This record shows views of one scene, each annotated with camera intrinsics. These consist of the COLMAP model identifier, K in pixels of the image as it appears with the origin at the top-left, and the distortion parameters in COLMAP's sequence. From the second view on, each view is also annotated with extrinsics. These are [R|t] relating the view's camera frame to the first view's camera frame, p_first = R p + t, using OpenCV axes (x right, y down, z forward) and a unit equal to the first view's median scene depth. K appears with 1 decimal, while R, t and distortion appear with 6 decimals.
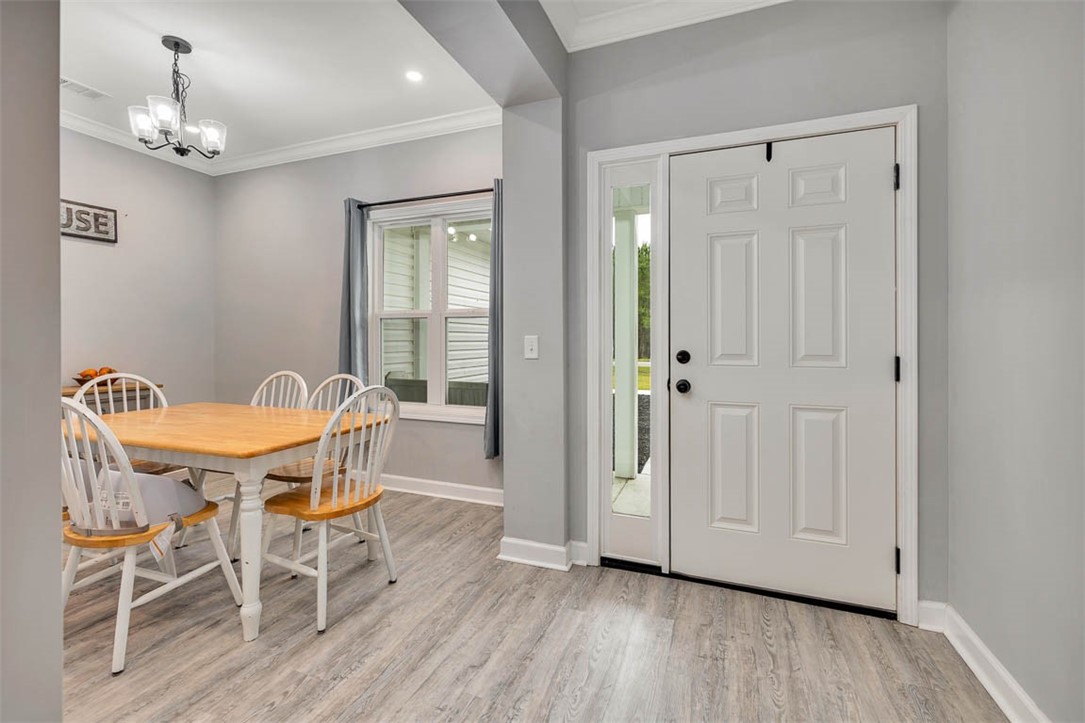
lens RADIAL K [[467.9, 0, 542.8], [0, 467.9, 333.8], [0, 0, 1]] dist [0.002473, 0.000241]
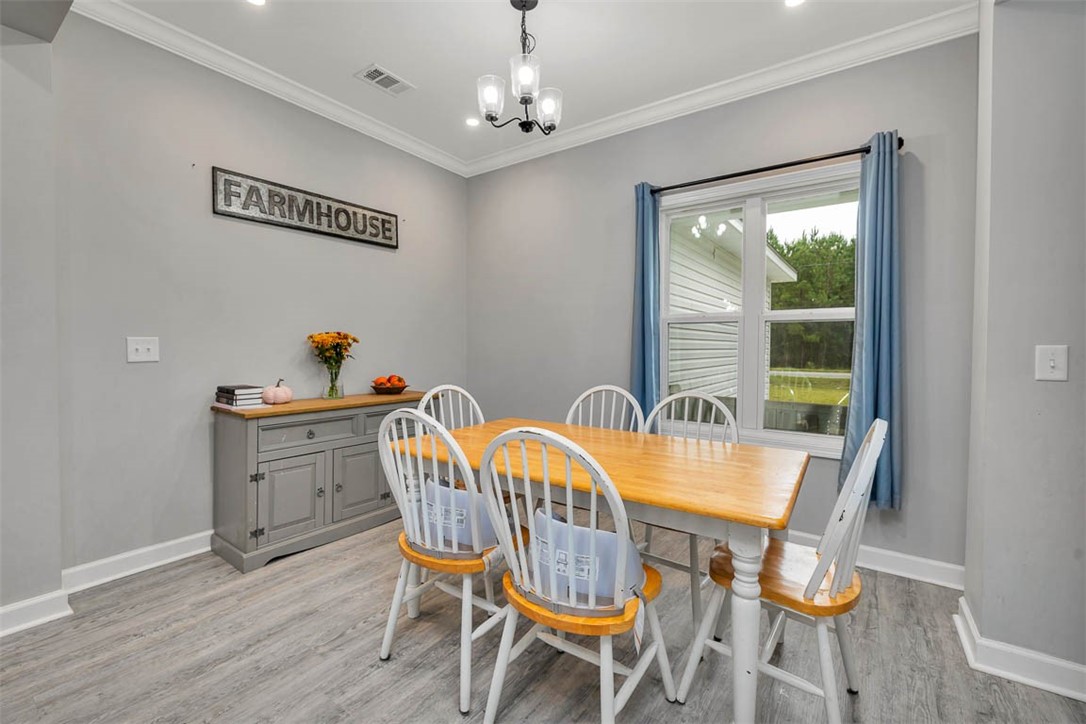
lens RADIAL K [[458.5, 0, 542.7], [0, 458.5, 358.1], [0, 0, 1]] dist [-0.000011, -0.000122]
pose [[0.968081, 0.013204, -0.250290, -0.385933], [-0.002855, 0.999128, 0.041665, -0.004421], [0.250621, -0.039620, 0.967274, 0.138535]]
